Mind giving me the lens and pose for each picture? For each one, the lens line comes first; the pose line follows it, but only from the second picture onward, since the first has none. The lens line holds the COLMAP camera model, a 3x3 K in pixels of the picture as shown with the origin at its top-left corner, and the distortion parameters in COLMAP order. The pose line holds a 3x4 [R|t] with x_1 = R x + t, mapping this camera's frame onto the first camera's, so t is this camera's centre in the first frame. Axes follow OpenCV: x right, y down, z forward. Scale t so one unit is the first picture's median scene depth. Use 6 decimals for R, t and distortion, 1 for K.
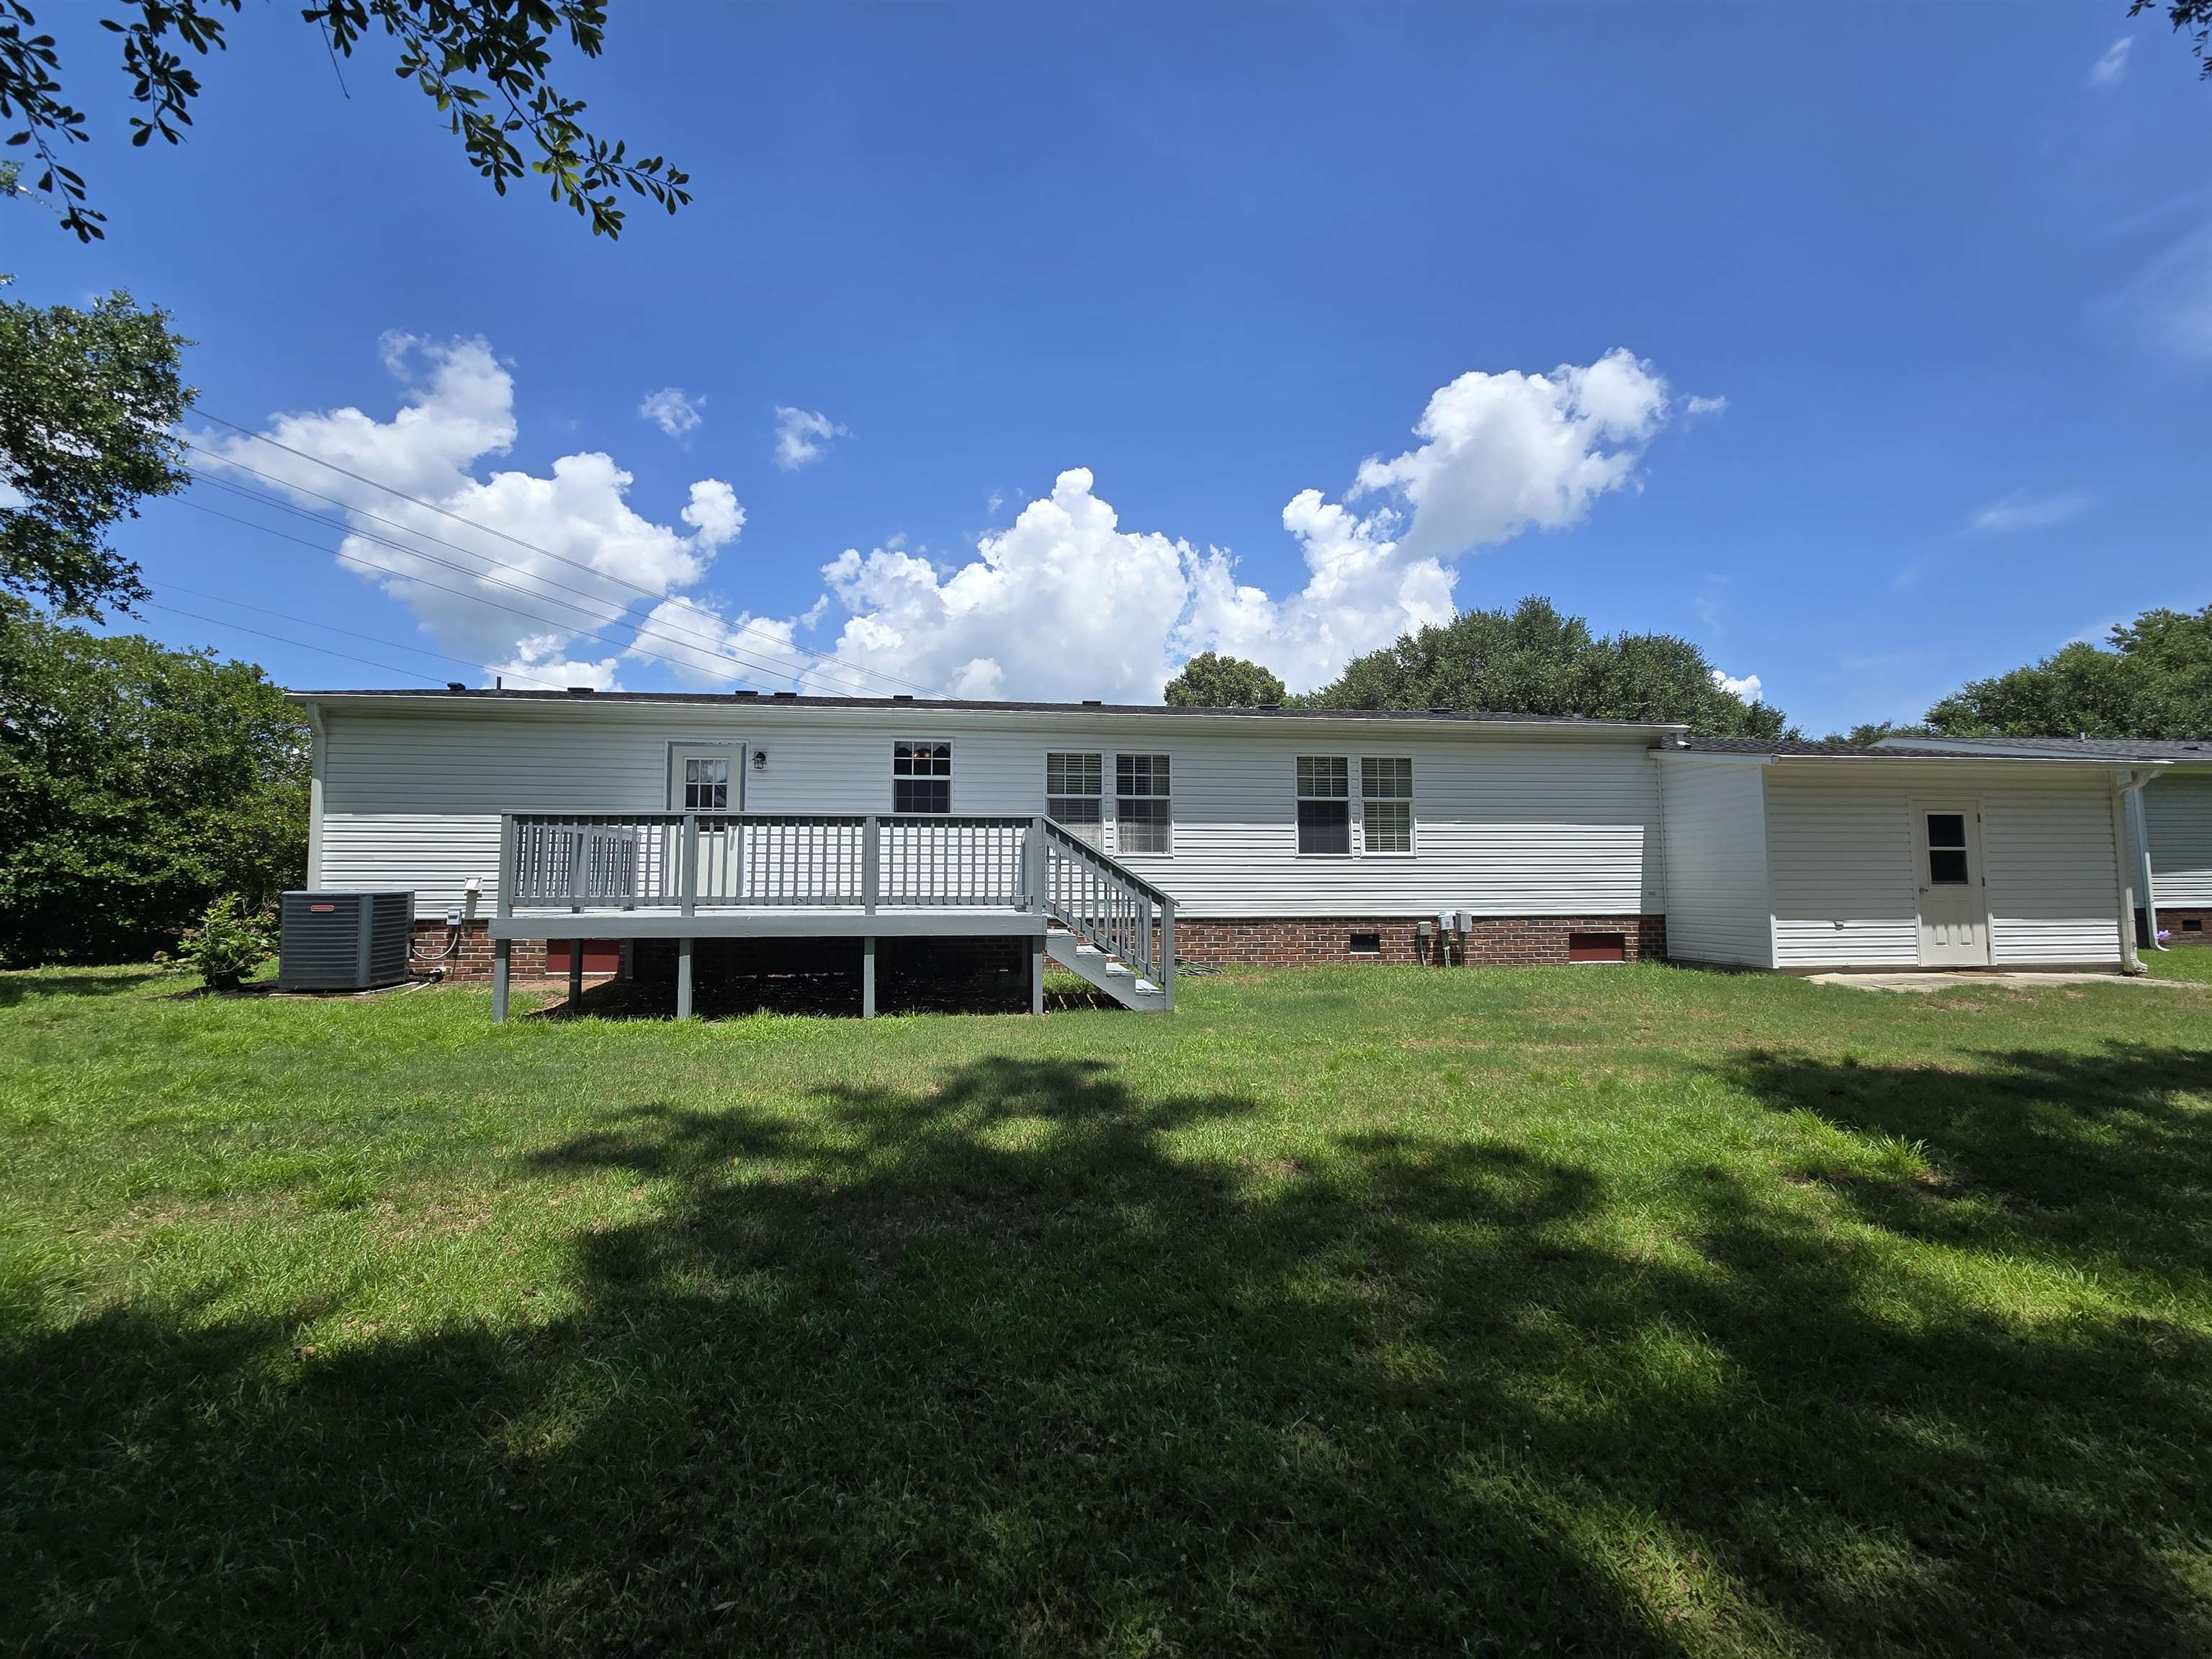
lens RADIAL K [[903.5, 0, 1096.9], [0, 903.5, 825.8], [0, 0, 1]] dist [0.001372, -0.000019]
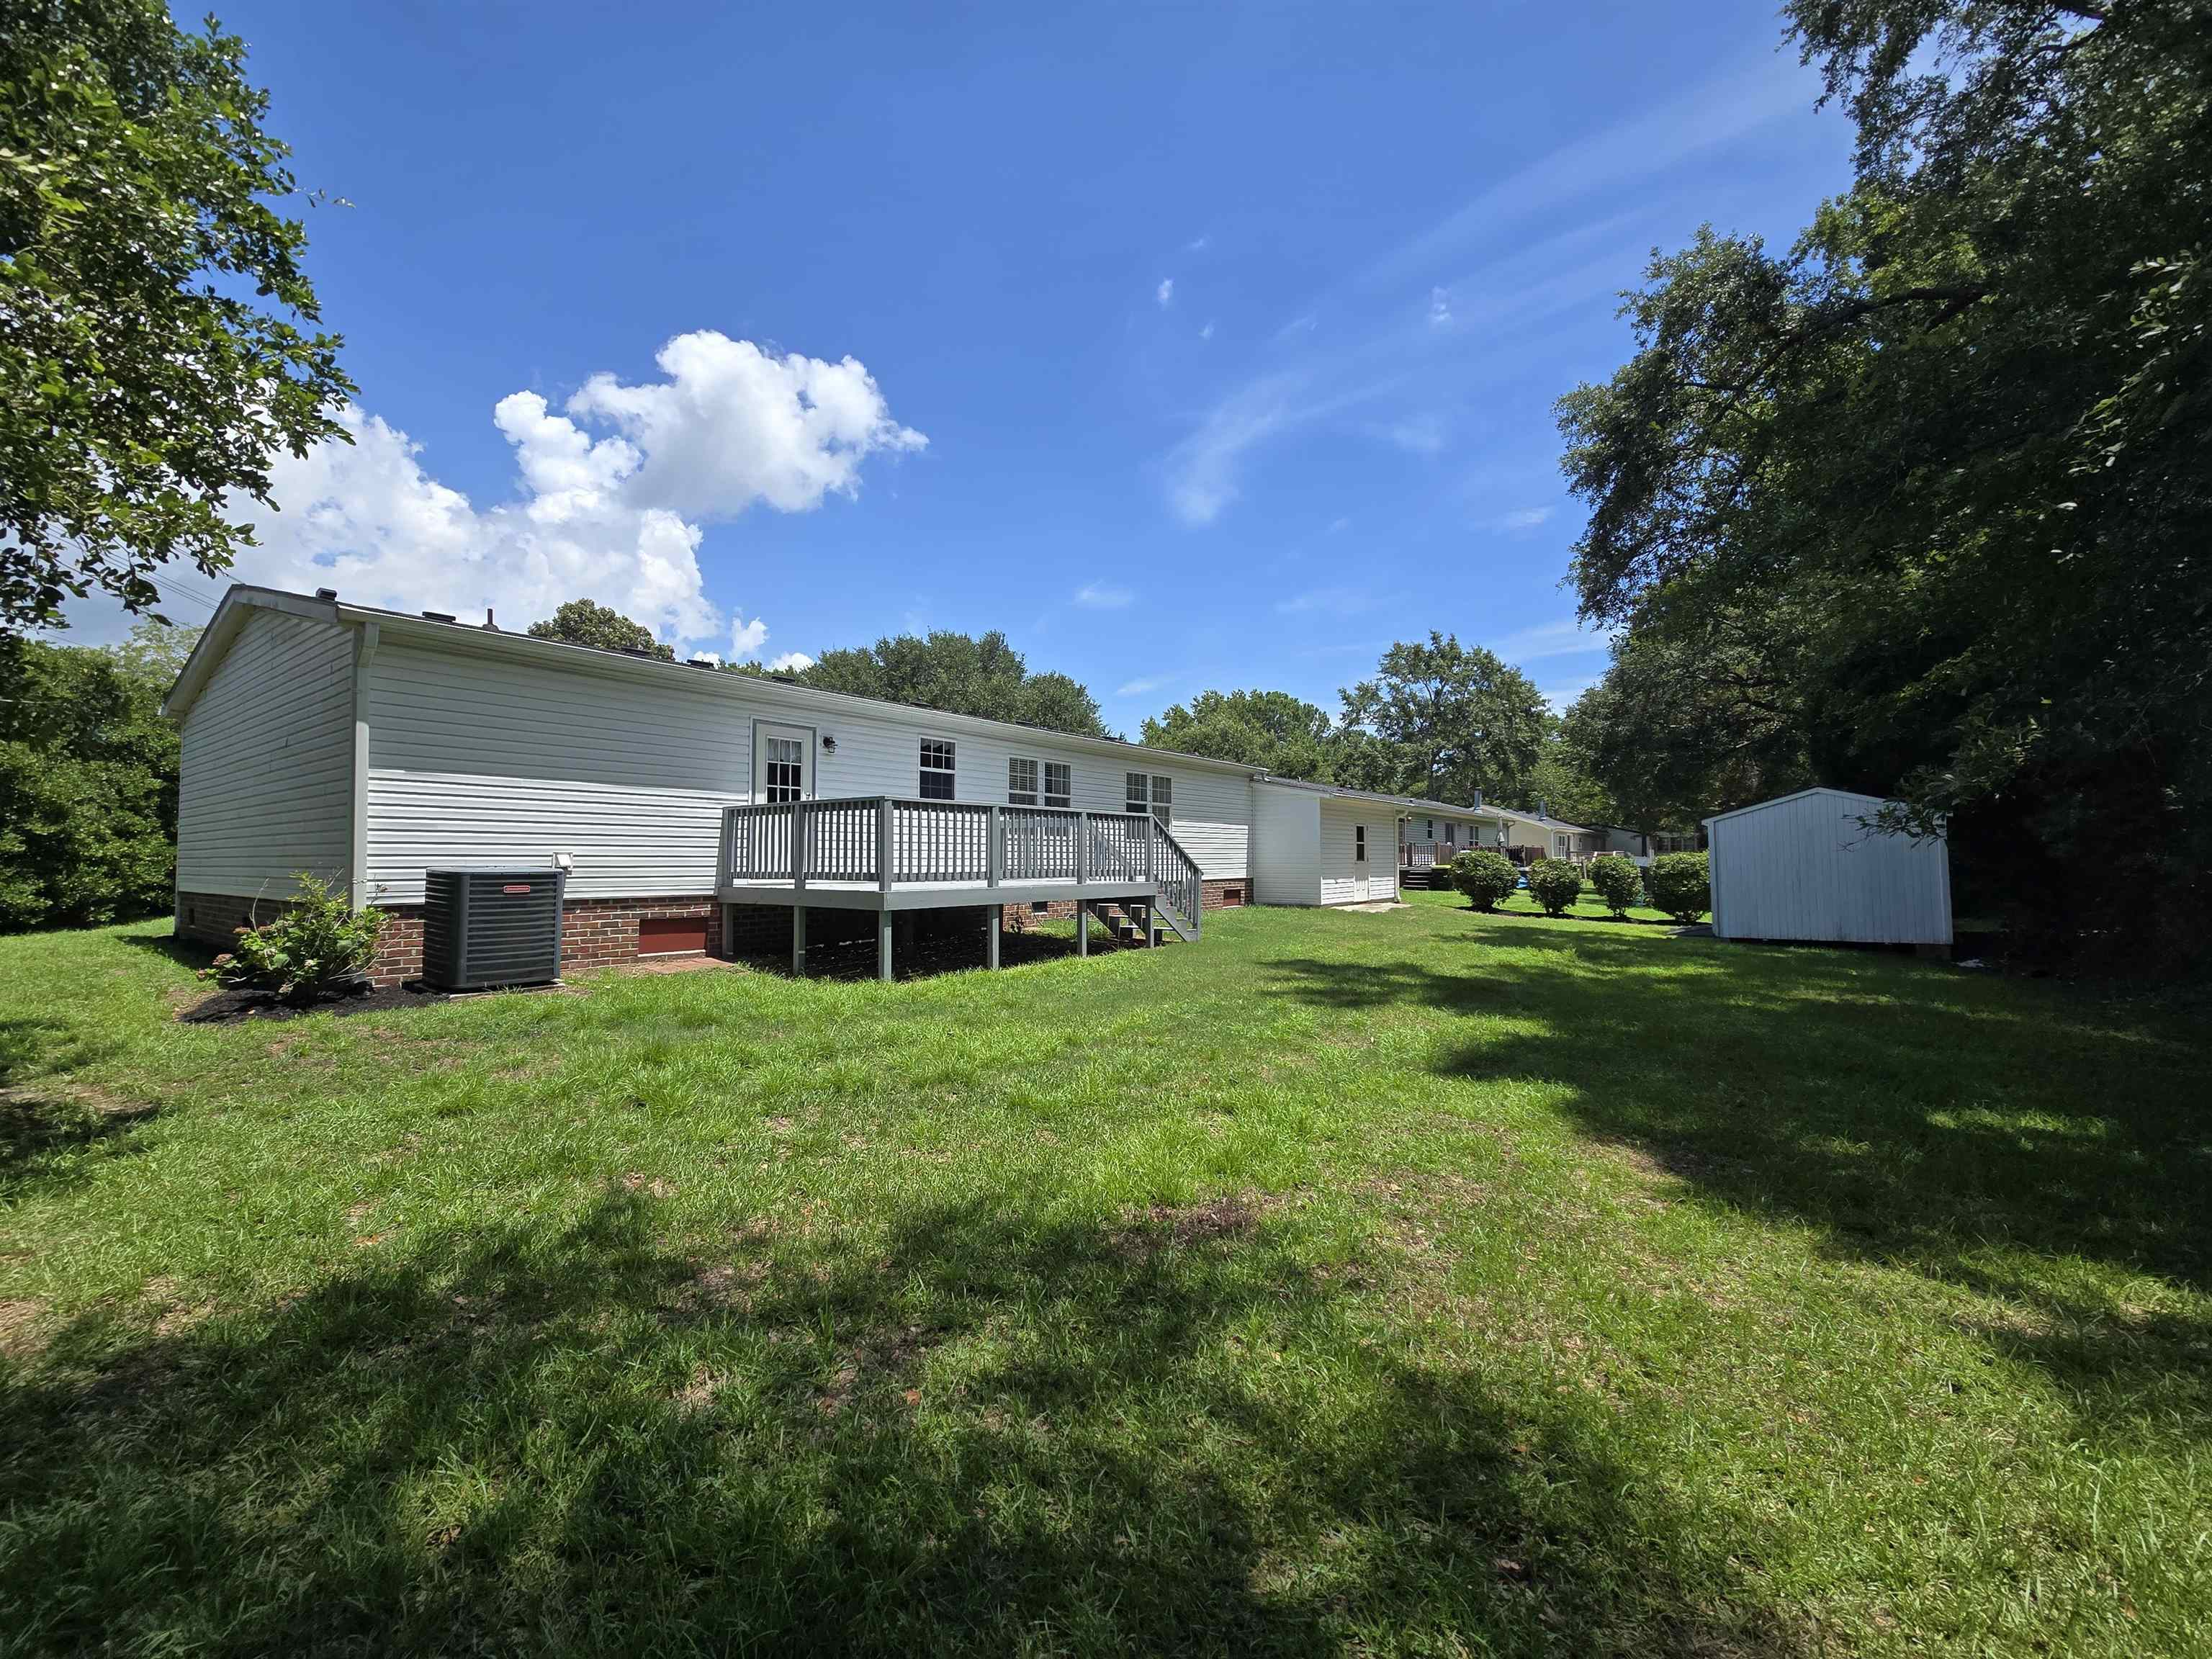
lens RADIAL K [[898.1, 0, 1080.6], [0, 898.1, 808.5], [0, 0, 1]] dist [0.000386, -0.000021]
pose [[0.706740, 0.041533, 0.706253, -0.870578], [-0.052635, 0.998595, -0.006054, -0.005690], [-0.705513, -0.032895, 0.707933, 0.025216]]
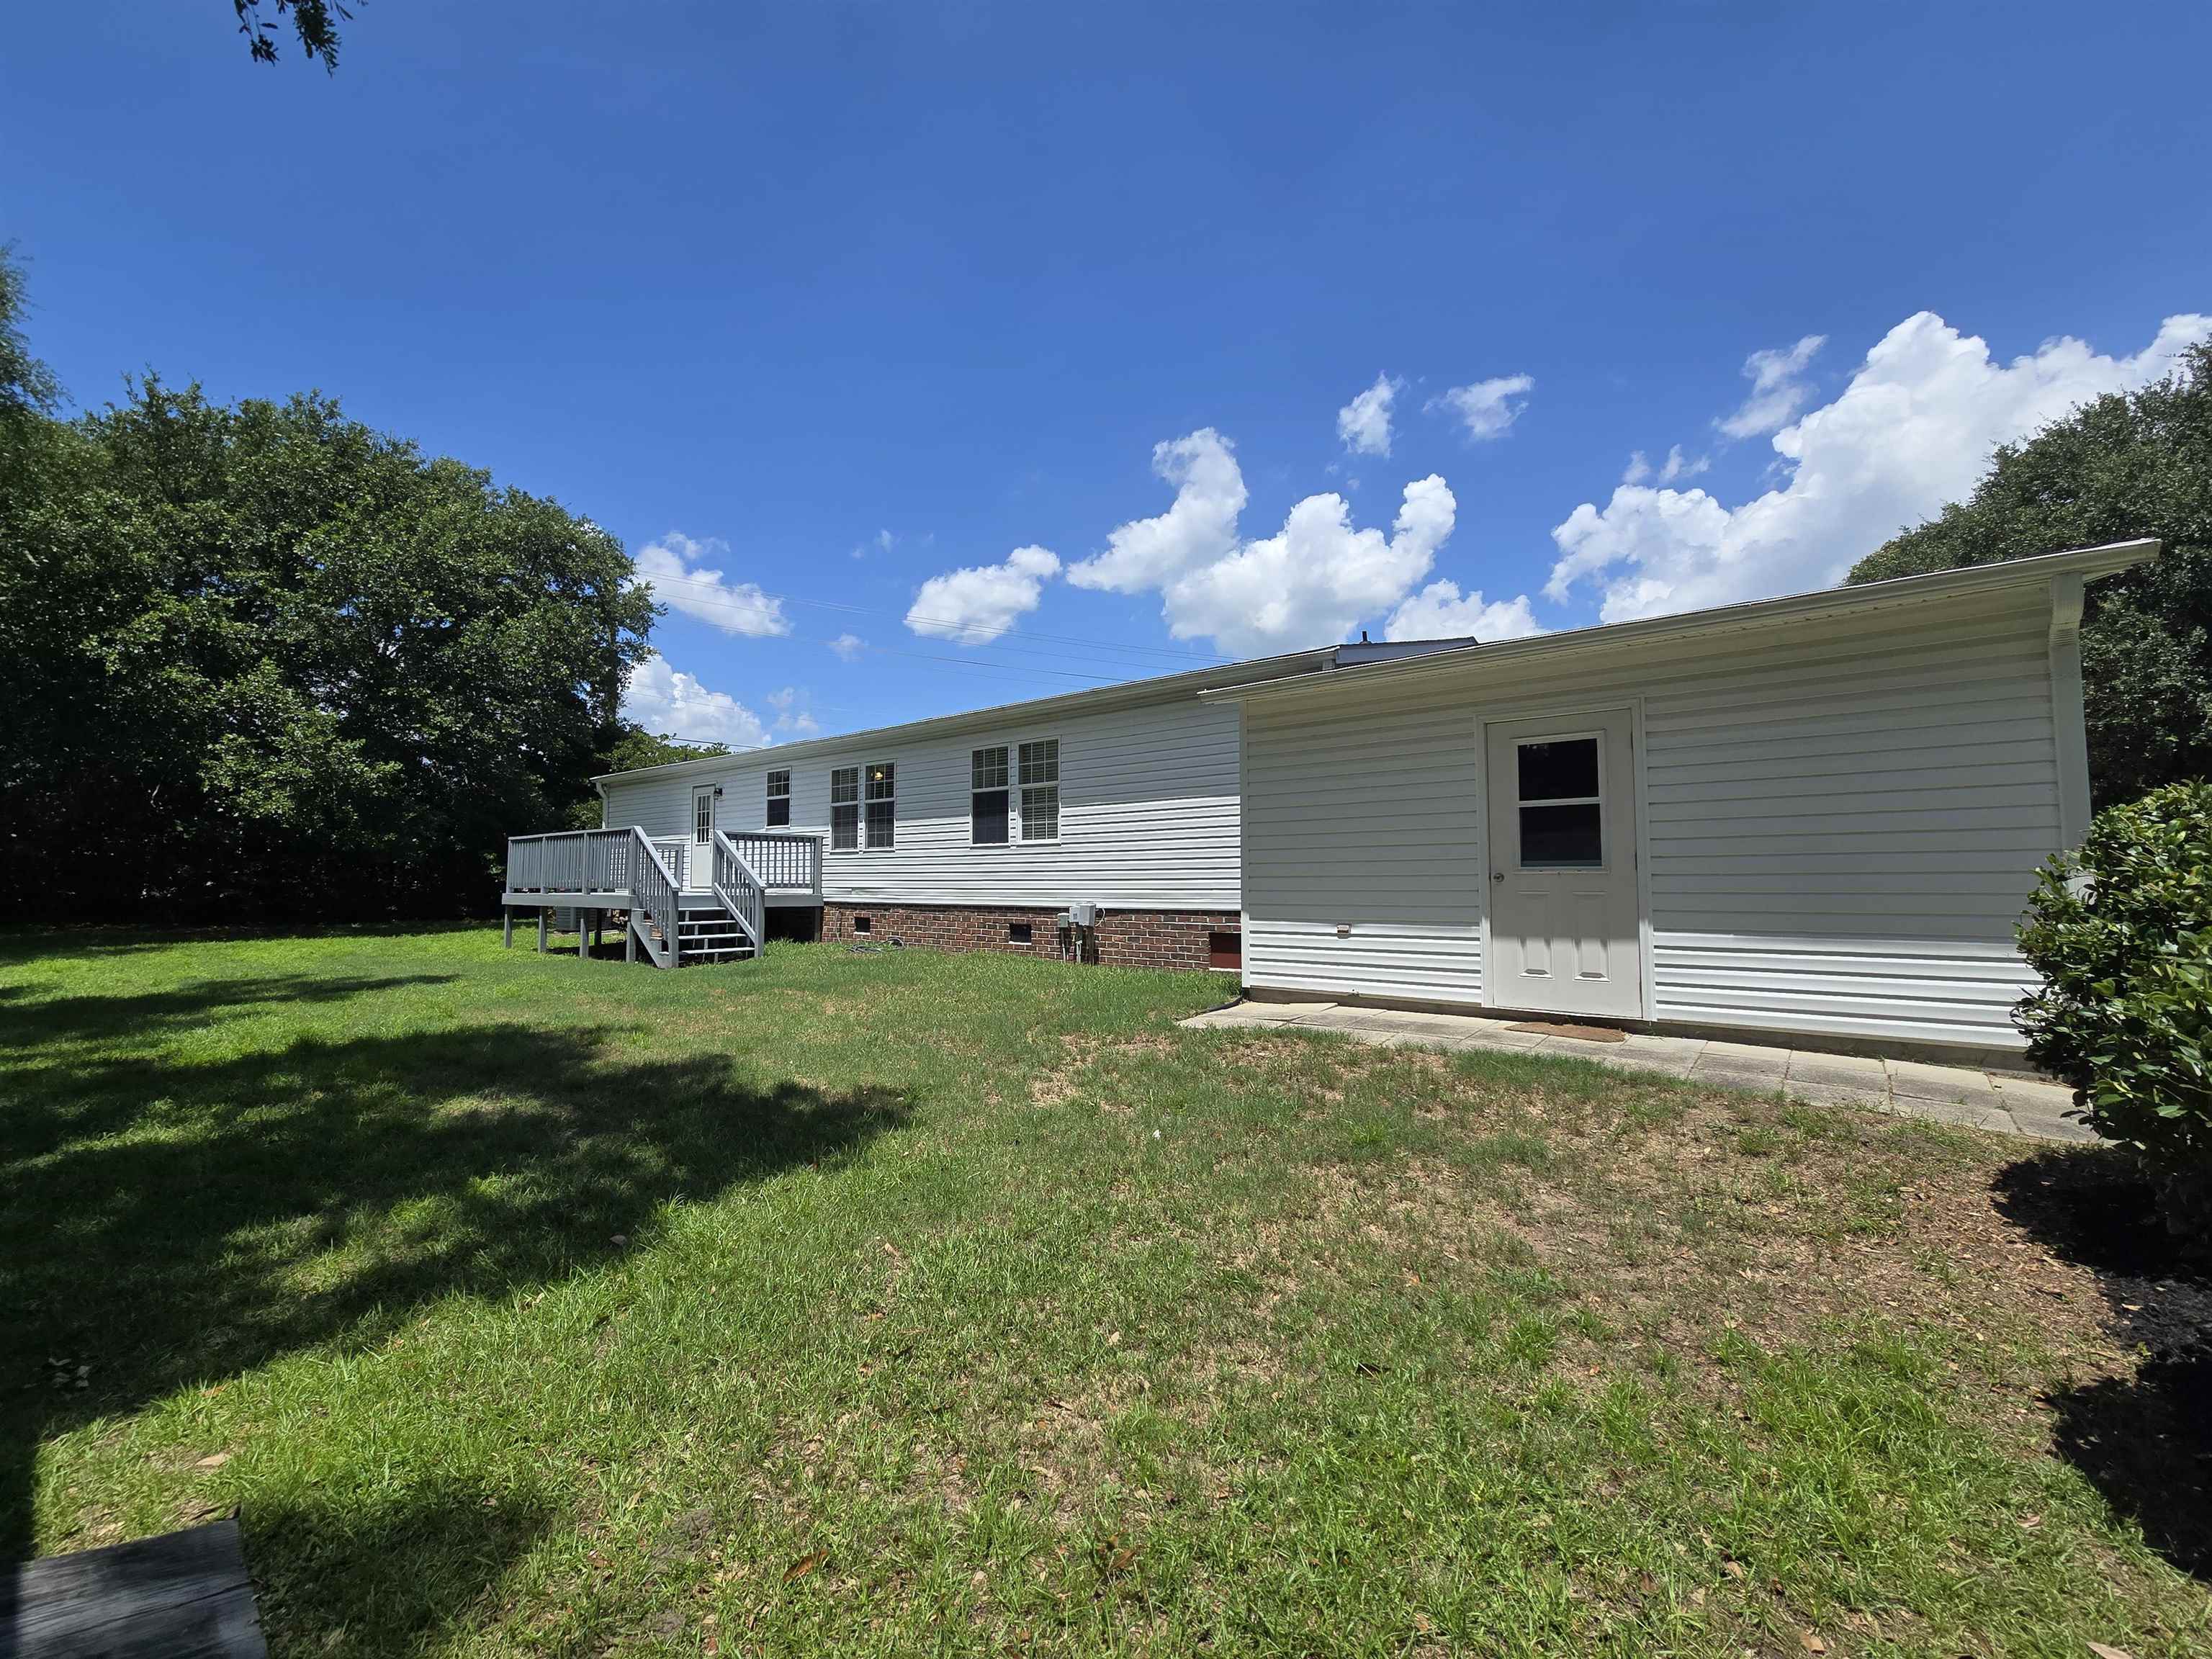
lens RADIAL K [[903.5, 0, 1096.9], [0, 903.5, 825.8], [0, 0, 1]] dist [0.001372, -0.000019]
pose [[0.693113, -0.044879, -0.719430, 1.086117], [0.053063, 0.998529, -0.011167, 0.028999], [0.718873, -0.030436, 0.694475, 0.388226]]
